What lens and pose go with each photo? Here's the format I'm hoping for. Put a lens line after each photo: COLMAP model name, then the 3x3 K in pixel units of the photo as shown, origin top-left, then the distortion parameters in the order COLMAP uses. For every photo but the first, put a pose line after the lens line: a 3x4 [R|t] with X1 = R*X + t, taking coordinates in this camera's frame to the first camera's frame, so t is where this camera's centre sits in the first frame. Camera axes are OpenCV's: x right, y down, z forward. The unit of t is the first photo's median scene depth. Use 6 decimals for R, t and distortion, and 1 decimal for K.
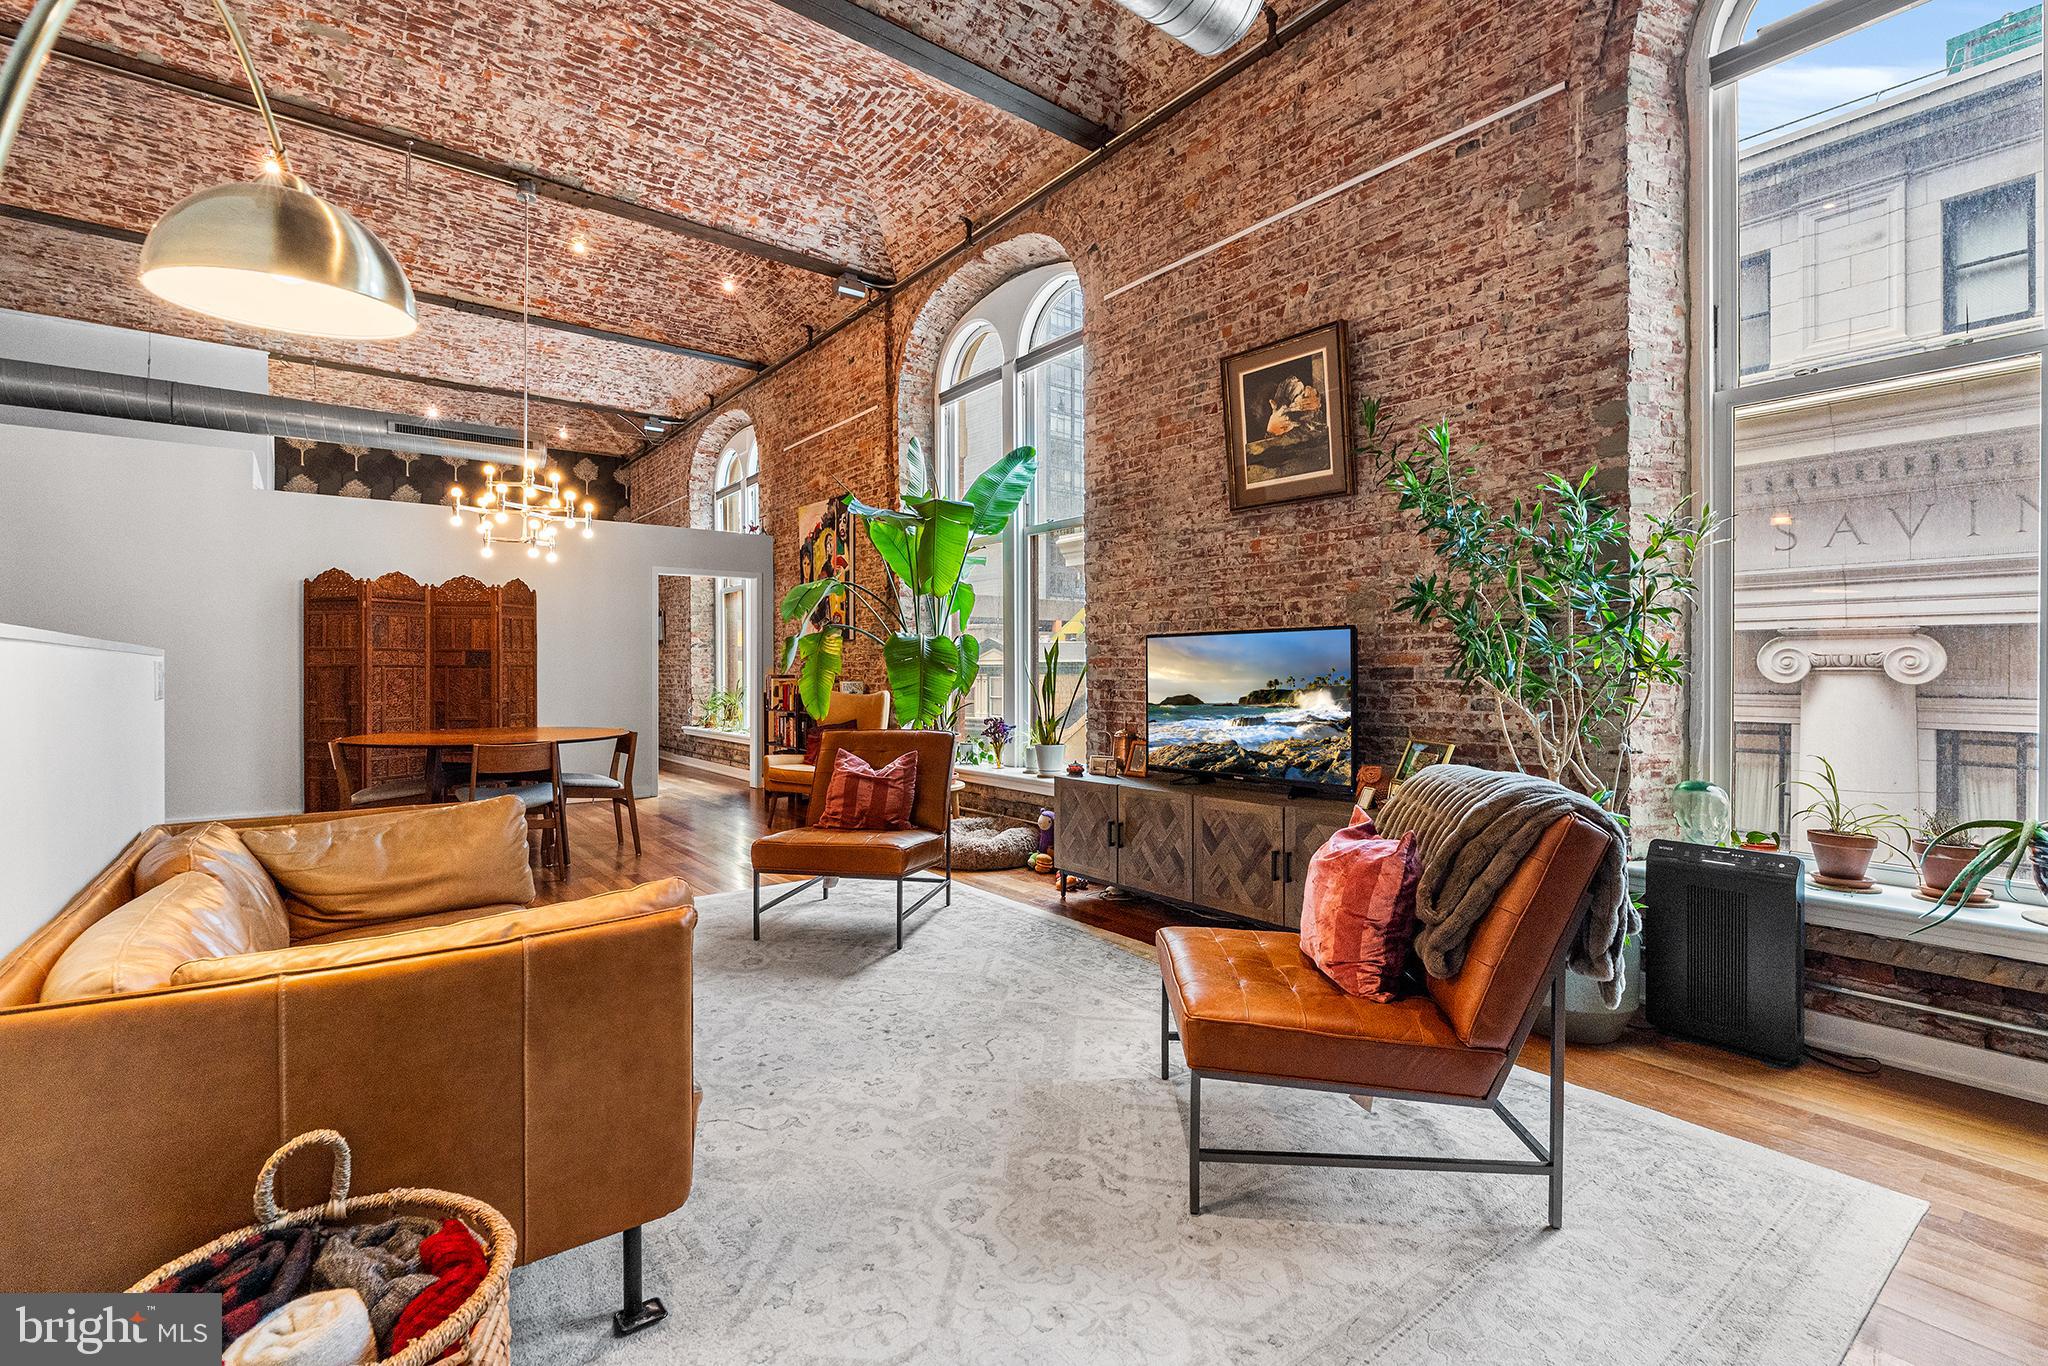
lens RADIAL K [[924.6, 0, 1012.1], [0, 924.6, 667.1], [0, 0, 1]] dist [-0.008530, 0.001562]
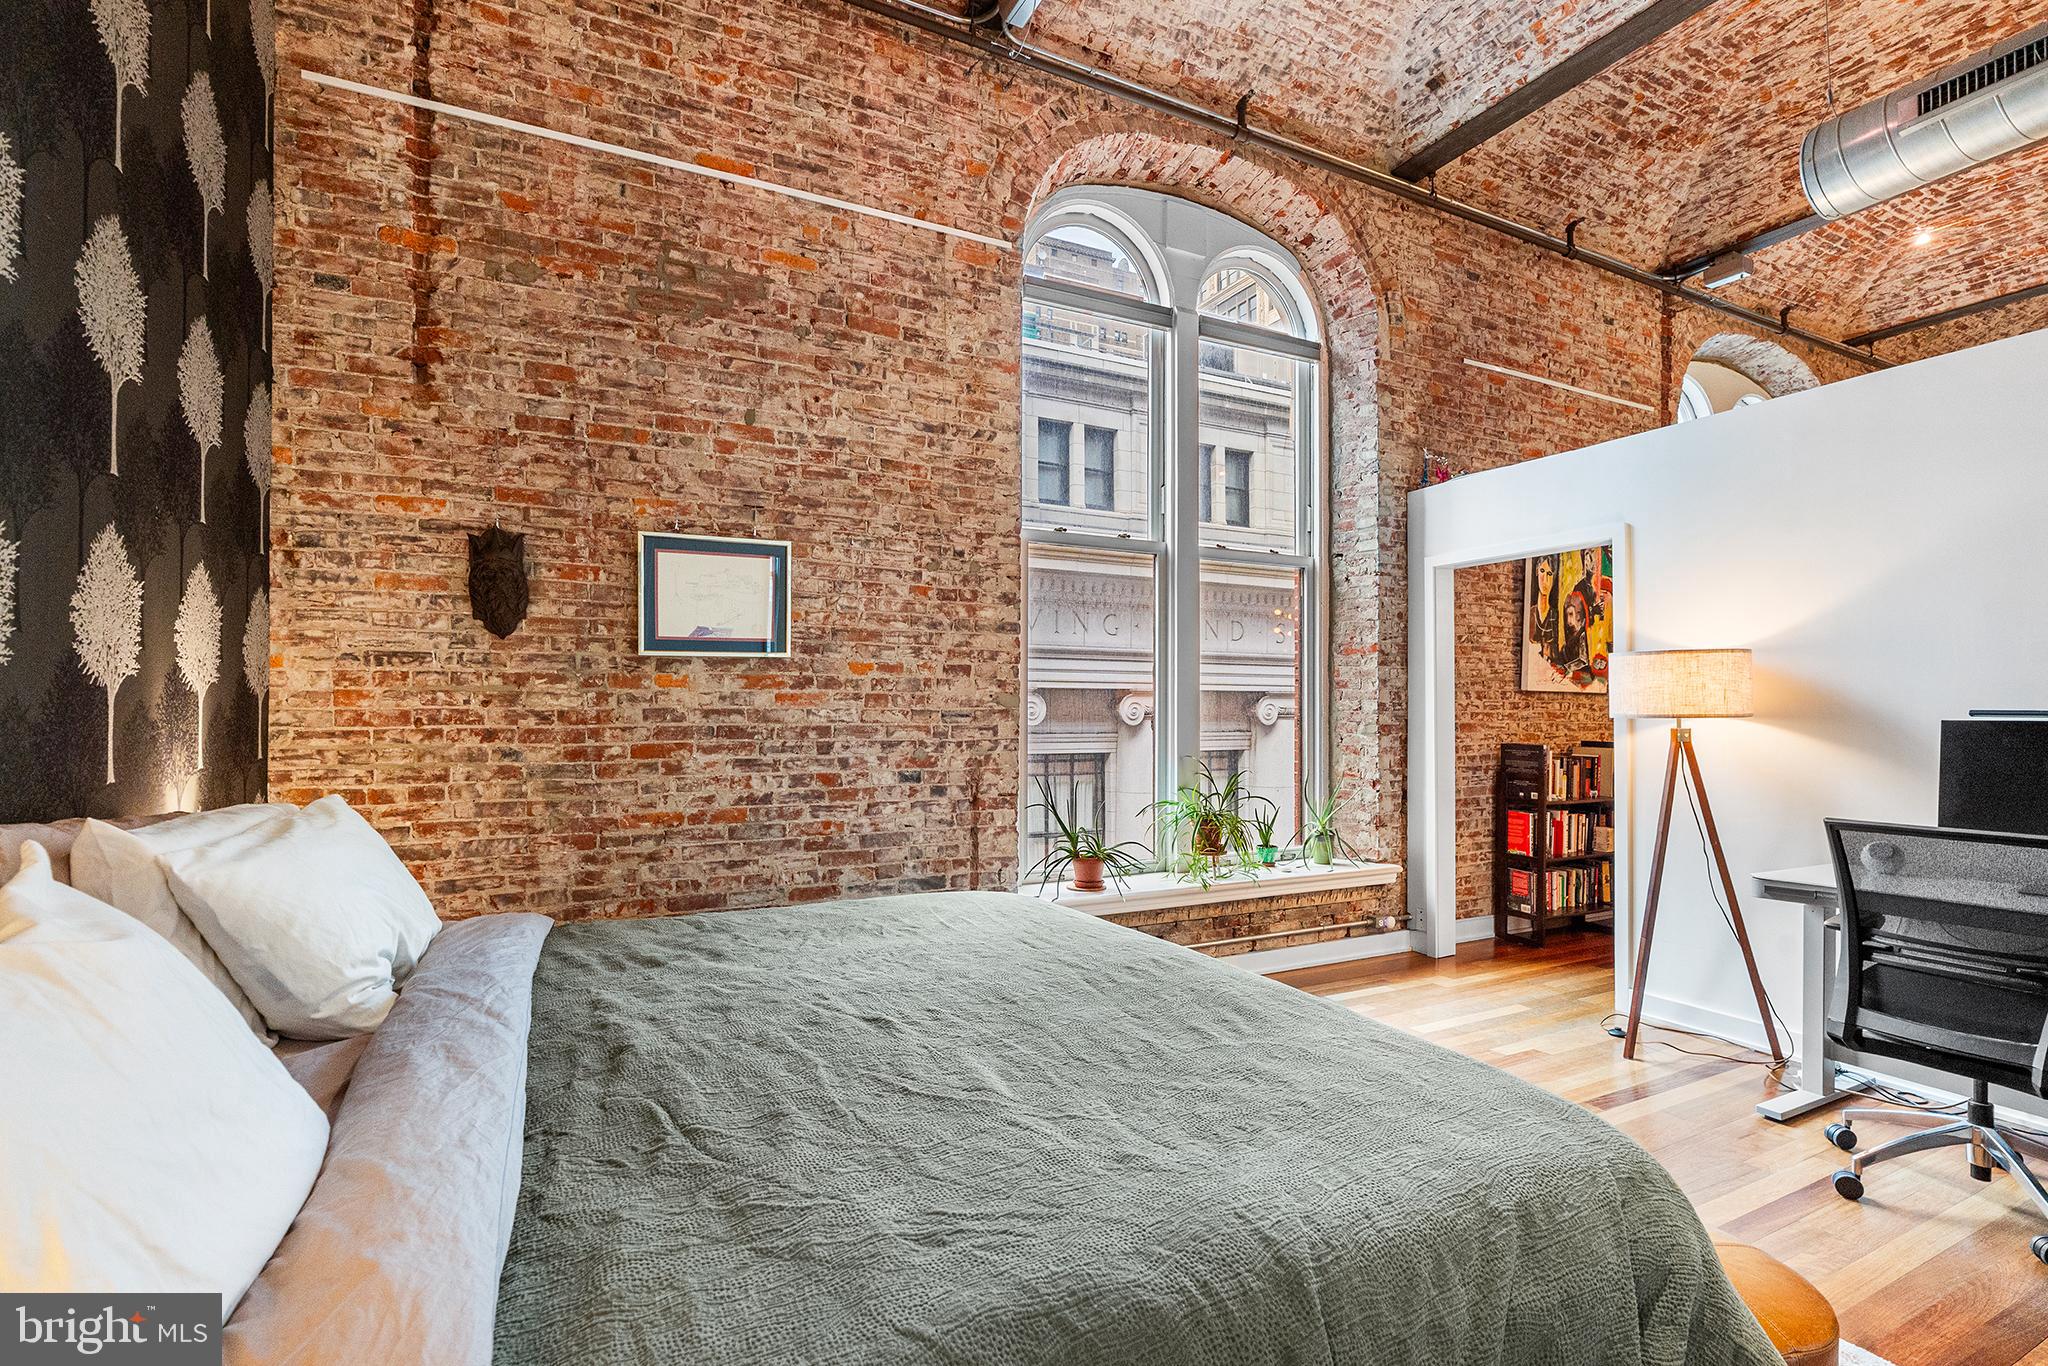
lens RADIAL K [[941.2, 0, 1013.9], [0, 941.2, 689.1], [0, 0, 1]] dist [-0.004695, -0.000013]
pose [[0.180762, 0.019841, 0.983327, -1.471897], [-0.011568, 0.999770, -0.018046, -0.020502], [-0.983459, -0.008113, 0.180950, 1.955999]]
